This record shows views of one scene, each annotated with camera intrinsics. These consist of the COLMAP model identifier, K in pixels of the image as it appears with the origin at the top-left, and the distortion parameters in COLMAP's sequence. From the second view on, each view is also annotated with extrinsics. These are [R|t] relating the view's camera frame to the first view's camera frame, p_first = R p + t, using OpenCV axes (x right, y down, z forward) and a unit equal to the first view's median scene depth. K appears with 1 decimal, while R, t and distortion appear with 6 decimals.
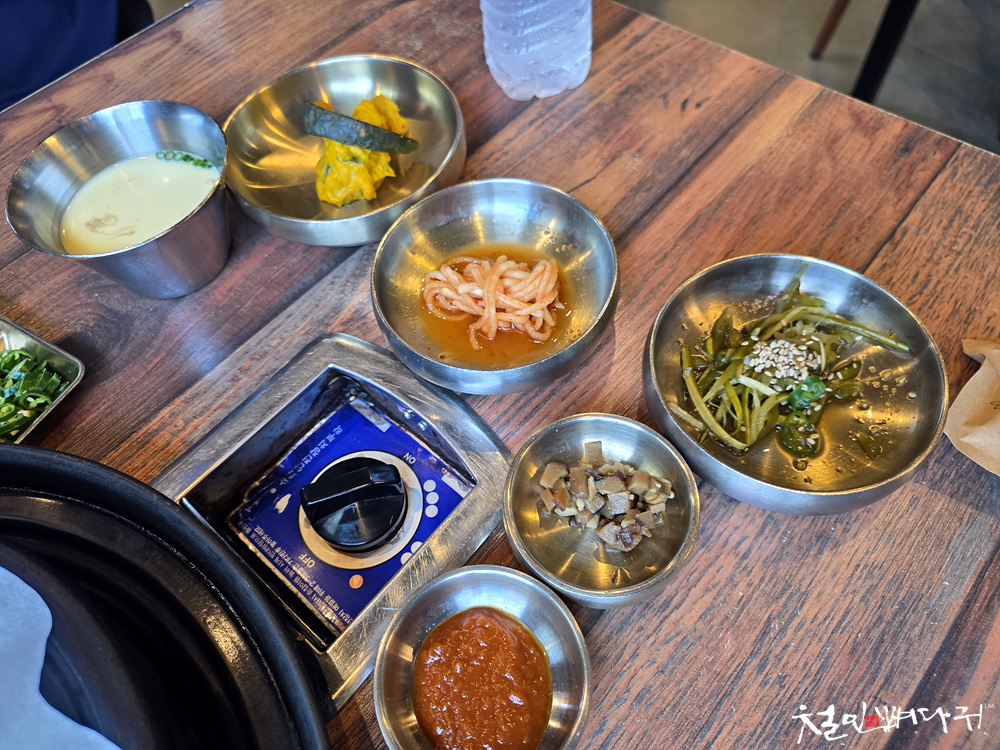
lens RADIAL K [[694.3, 0, 500.0], [0, 694.3, 375.0], [0, 0, 1]] dist [0.002196, -0.003376]
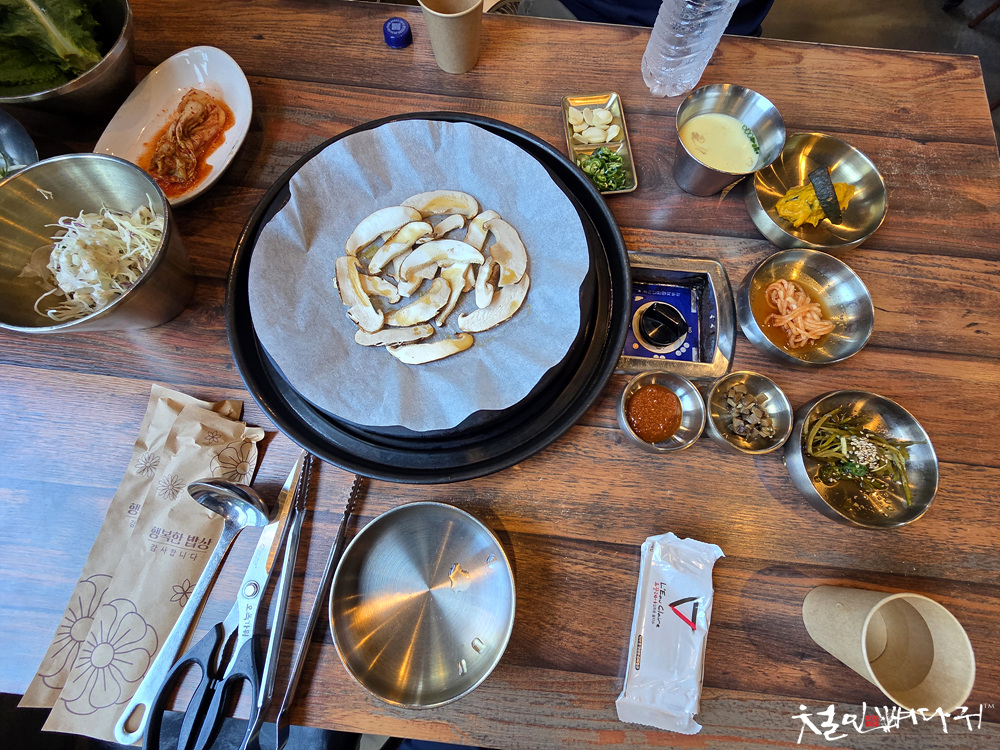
lens RADIAL K [[398.3, 0, 500.0], [0, 398.3, 375.0], [0, 0, 1]] dist [0.001956, -0.009975]
pose [[0.567601, 0.808765, -0.154040, -0.173302], [-0.713413, 0.576543, 0.398296, 0.139804], [0.410938, -0.116179, 0.904230, -0.402666]]
